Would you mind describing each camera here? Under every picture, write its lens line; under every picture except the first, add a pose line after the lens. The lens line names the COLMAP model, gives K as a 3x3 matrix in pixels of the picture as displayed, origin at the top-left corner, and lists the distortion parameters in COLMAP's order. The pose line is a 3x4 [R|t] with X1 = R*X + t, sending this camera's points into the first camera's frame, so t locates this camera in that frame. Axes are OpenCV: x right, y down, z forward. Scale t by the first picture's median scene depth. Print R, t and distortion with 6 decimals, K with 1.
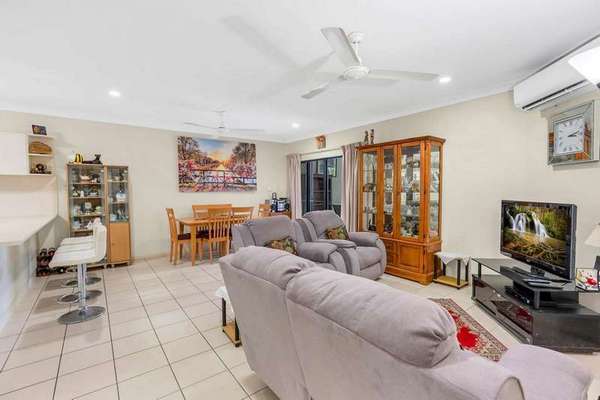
lens RADIAL K [[273.8, 0, 300.0], [0, 273.8, 200.0], [0, 0, 1]] dist [-0.002271, -0.000277]
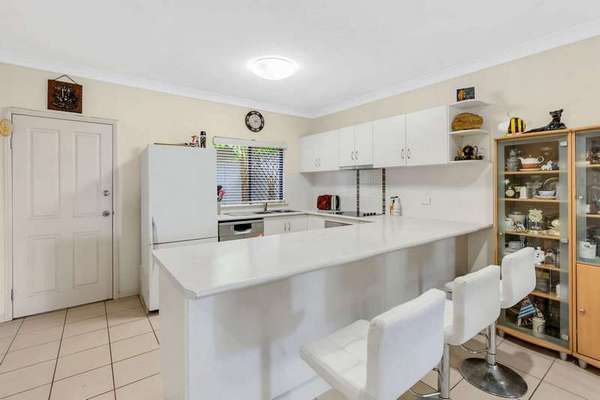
lens RADIAL K [[277.1, 0, 302.3], [0, 277.1, 184.6], [0, 0, 1]] dist [-0.002987, -0.000472]
pose [[-0.004144, 0.002468, -0.999988, -0.273832], [-0.037461, 0.999295, 0.002621, -0.024087], [0.999290, 0.037471, -0.004048, 0.598225]]
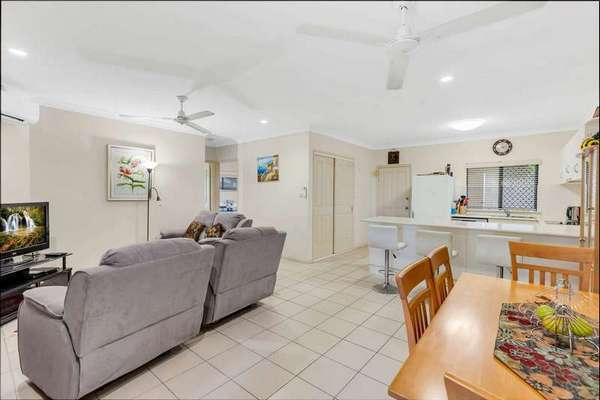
lens RADIAL K [[273.8, 0, 300.0], [0, 273.8, 200.0], [0, 0, 1]] dist [-0.002271, -0.000277]
pose [[-0.972767, 0.000328, -0.231787, -0.045112], [-0.014205, 0.998035, 0.061025, -0.057321], [0.231351, 0.062656, -0.970851, 1.438447]]
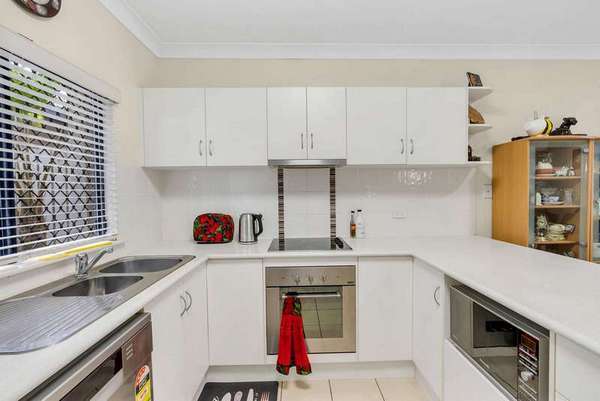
lens RADIAL K [[273.8, 0, 300.0], [0, 273.8, 200.5], [0, 0, 1]] dist [-0.002271, -0.000277]
pose [[0.813252, 0.009004, -0.581842, -0.892816], [-0.014093, 0.999892, -0.004224, -0.011131], [0.581741, 0.011636, 0.813291, 0.348024]]
